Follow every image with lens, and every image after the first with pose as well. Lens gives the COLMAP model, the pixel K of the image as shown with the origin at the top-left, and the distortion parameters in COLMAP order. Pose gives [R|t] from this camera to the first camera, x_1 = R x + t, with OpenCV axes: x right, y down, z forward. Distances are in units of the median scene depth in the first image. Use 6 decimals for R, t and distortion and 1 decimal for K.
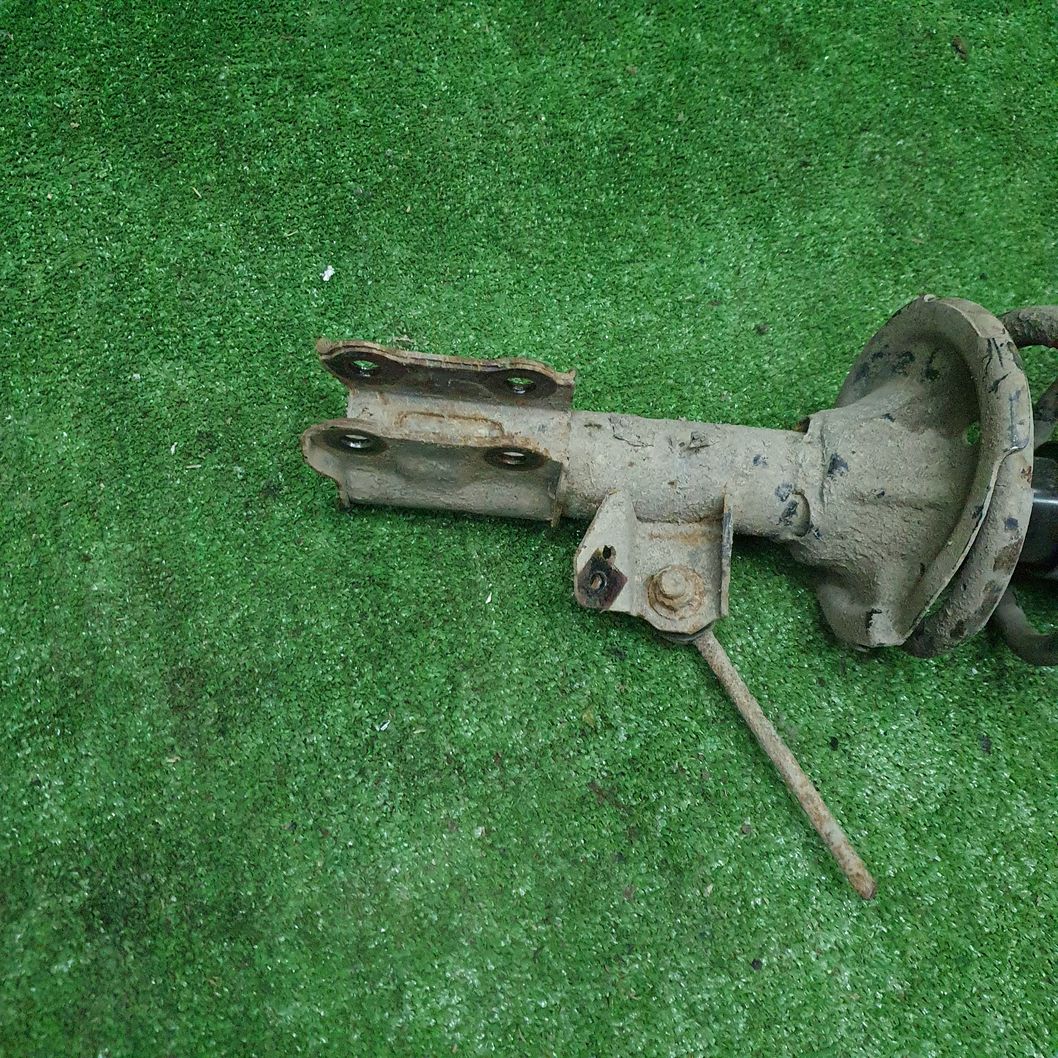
lens RADIAL K [[1102.2, 0, 549.8], [0, 1102.2, 530.9], [0, 0, 1]] dist [0.034446, -0.069204]
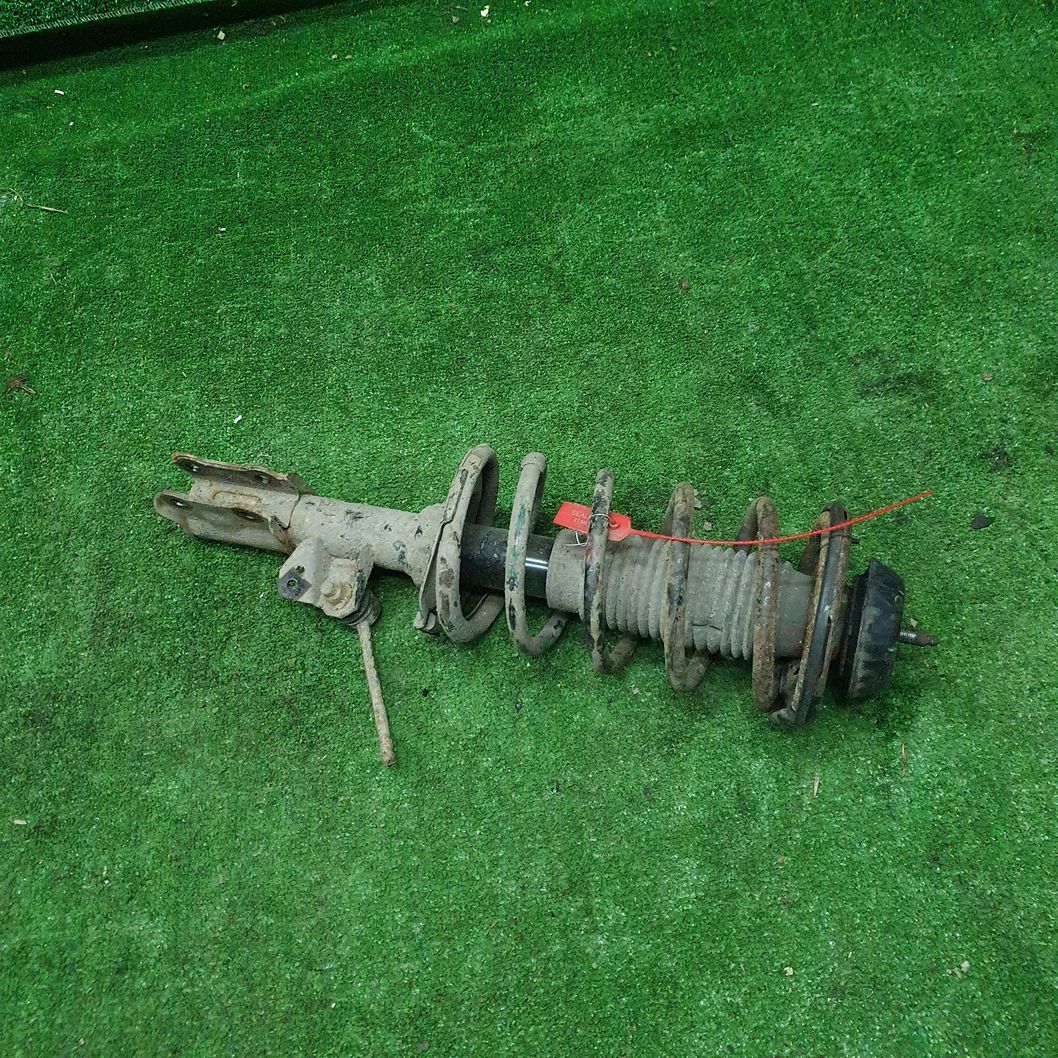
lens RADIAL K [[1080.1, 0, 529.9], [0, 1080.1, 524.7], [0, 0, 1]] dist [0.123110, -0.324303]
pose [[0.949381, 0.060079, -0.308329, 0.946610], [-0.098883, 0.988799, -0.111800, 0.106866], [0.298159, 0.136629, 0.944687, -0.614214]]
